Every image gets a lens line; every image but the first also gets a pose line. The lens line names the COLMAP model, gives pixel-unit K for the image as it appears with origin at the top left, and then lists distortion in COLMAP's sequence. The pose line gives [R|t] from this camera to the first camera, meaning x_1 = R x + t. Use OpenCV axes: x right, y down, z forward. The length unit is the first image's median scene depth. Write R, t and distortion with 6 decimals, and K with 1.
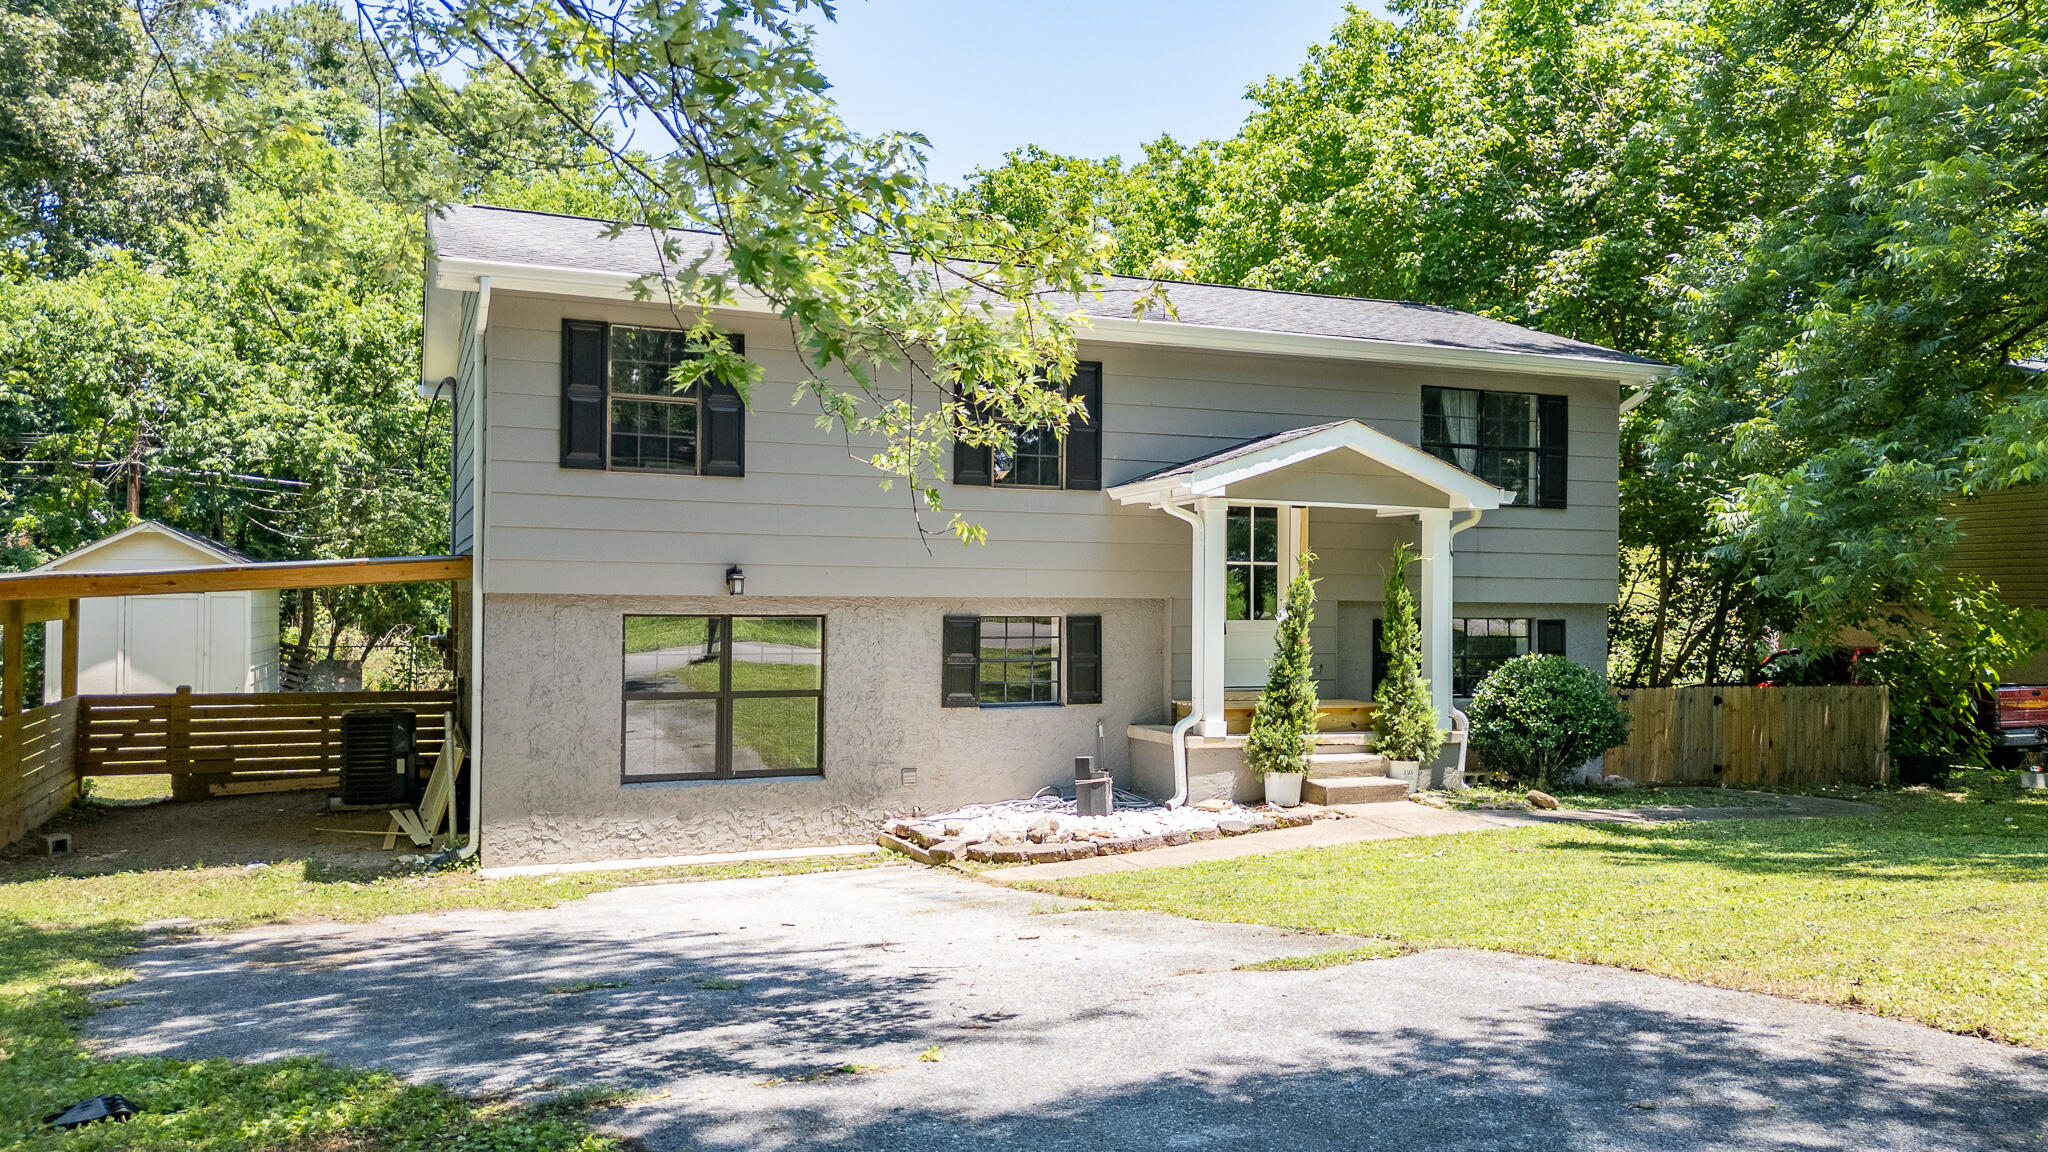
lens RADIAL K [[1433.0, 0, 999.5], [0, 1433.0, 574.6], [0, 0, 1]] dist [0.057358, -0.060508]
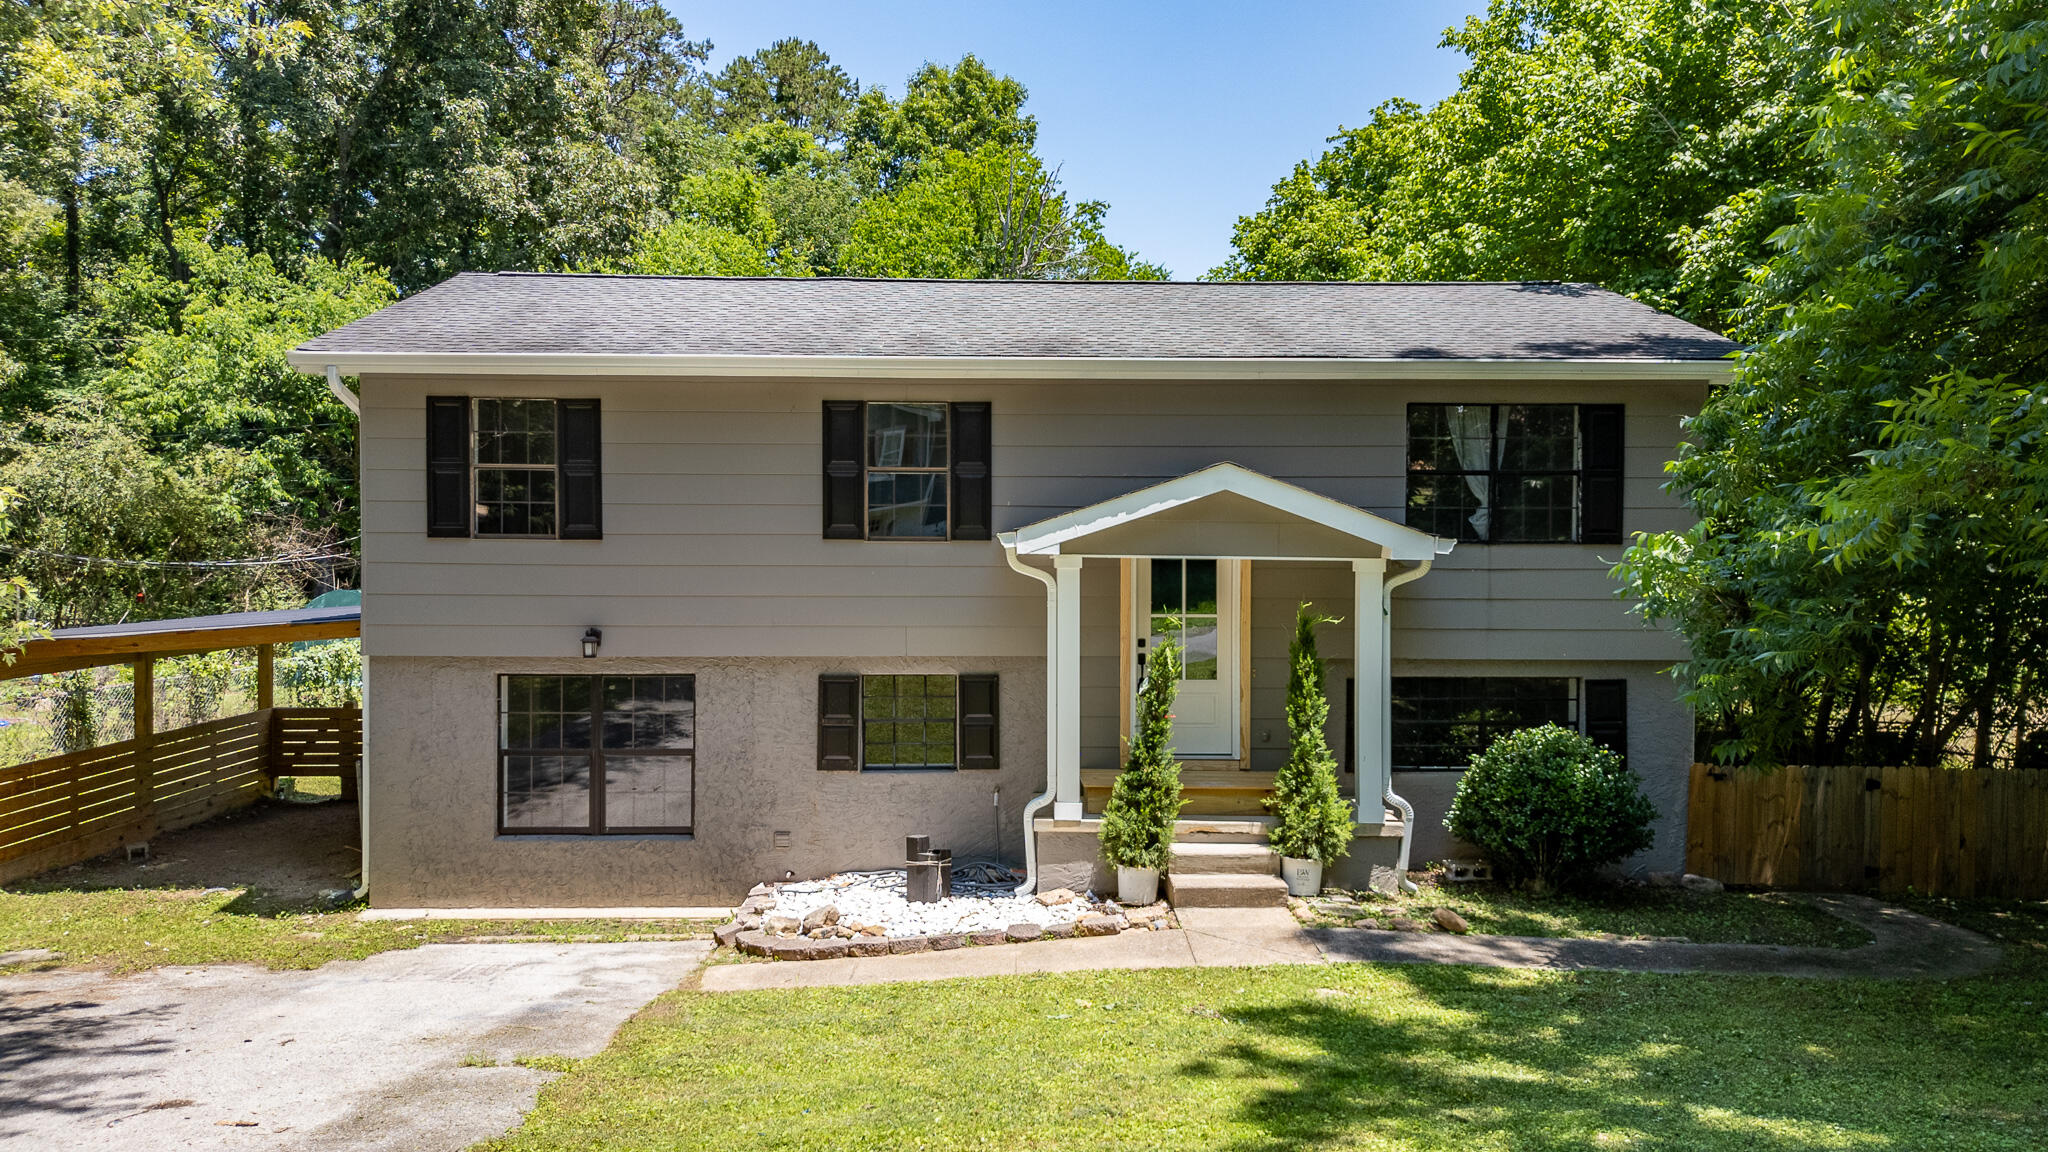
lens RADIAL K [[1397.7, 0, 1024.0], [0, 1397.7, 576.0], [0, 0, 1]] dist [0.058561, -0.052164]
pose [[0.936704, 0.001044, -0.350121, 0.420952], [0.010509, 0.999461, 0.031097, -0.066056], [0.349965, -0.032808, 0.936188, 0.168072]]
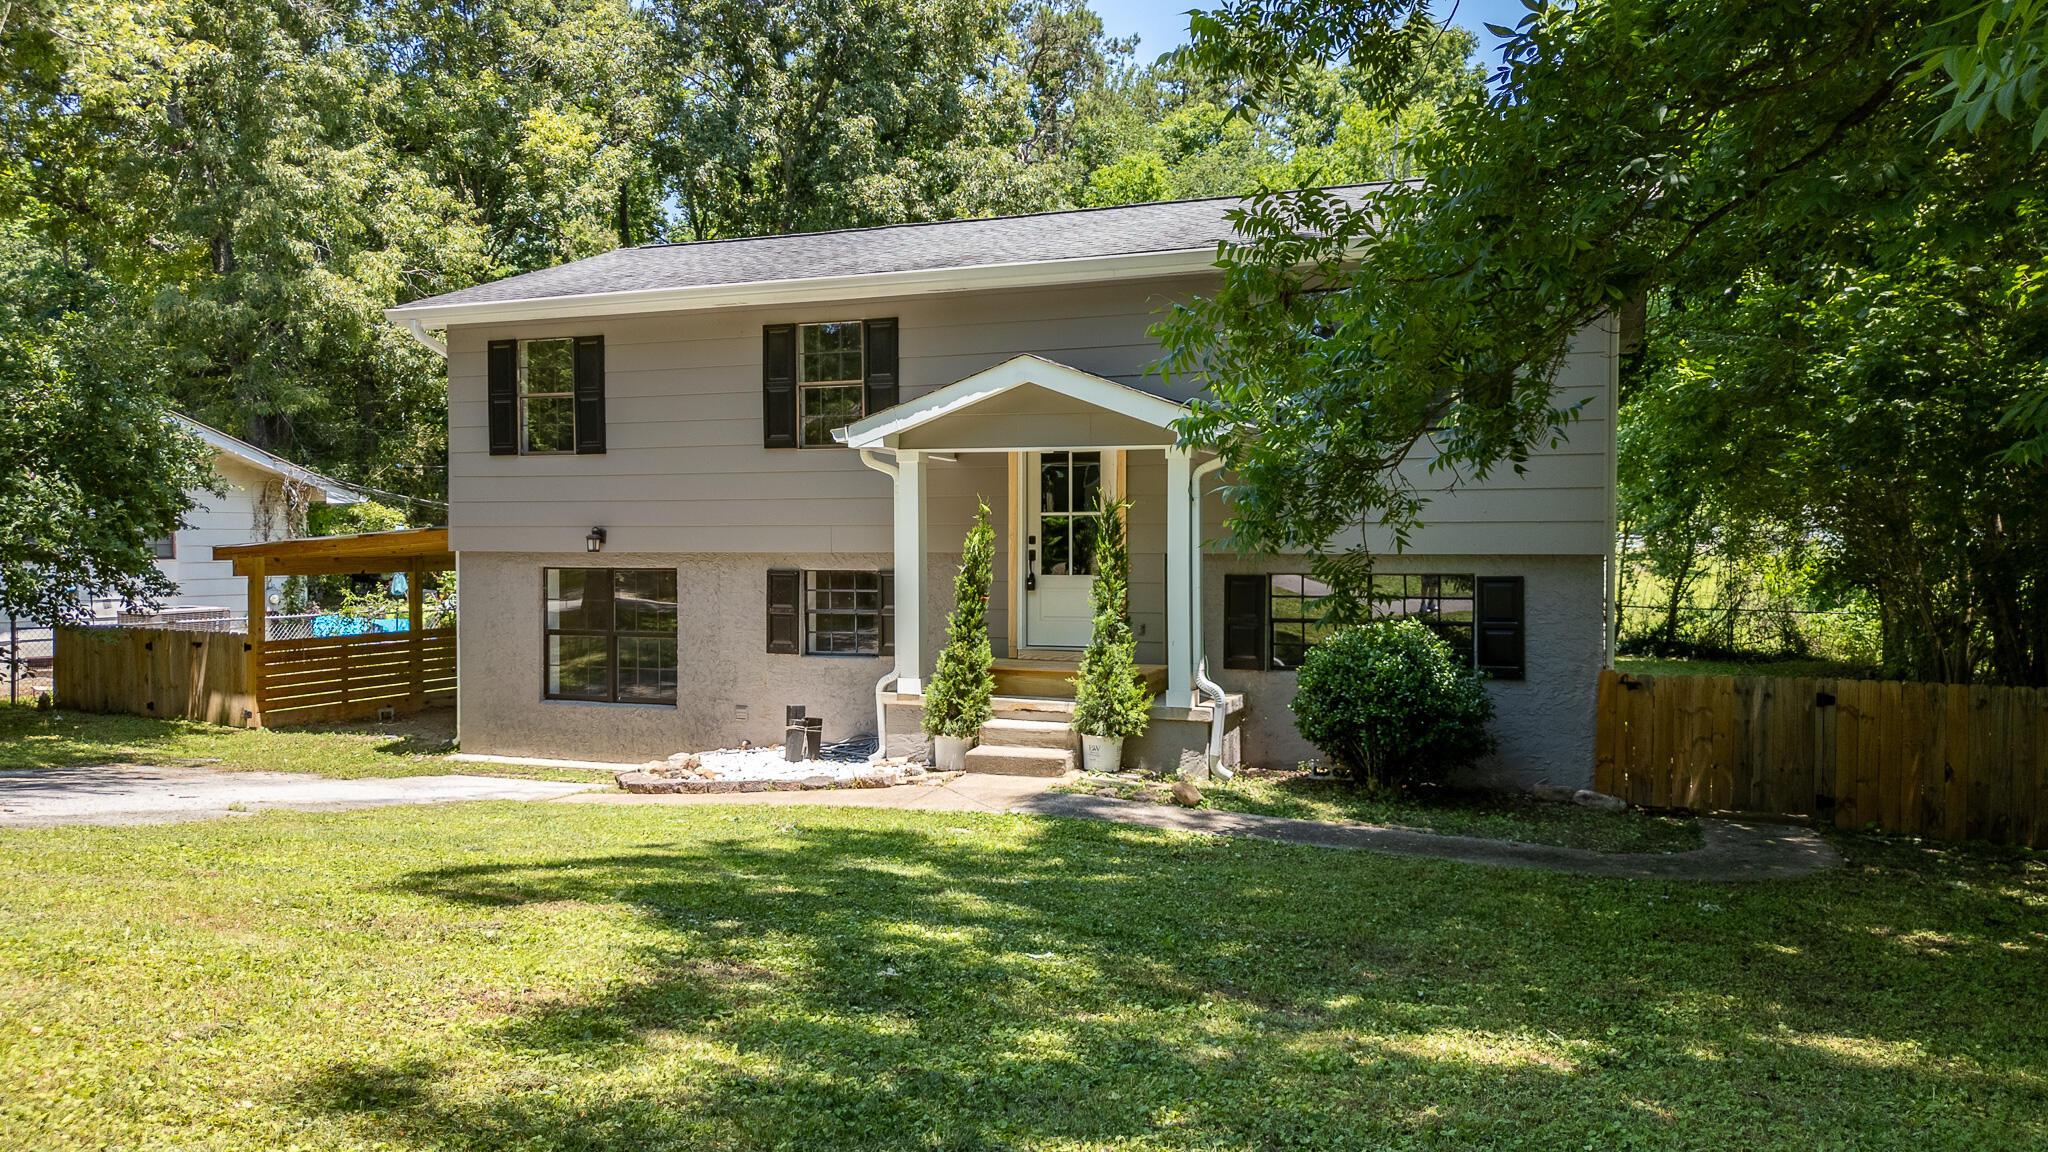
lens RADIAL K [[1397.7, 0, 1024.0], [0, 1397.7, 576.0], [0, 0, 1]] dist [0.058561, -0.052164]
pose [[0.738723, 0.007372, -0.673968, 0.829257], [0.018148, 0.999360, 0.030824, 0.004520], [0.673764, -0.035002, 0.738117, 0.343078]]
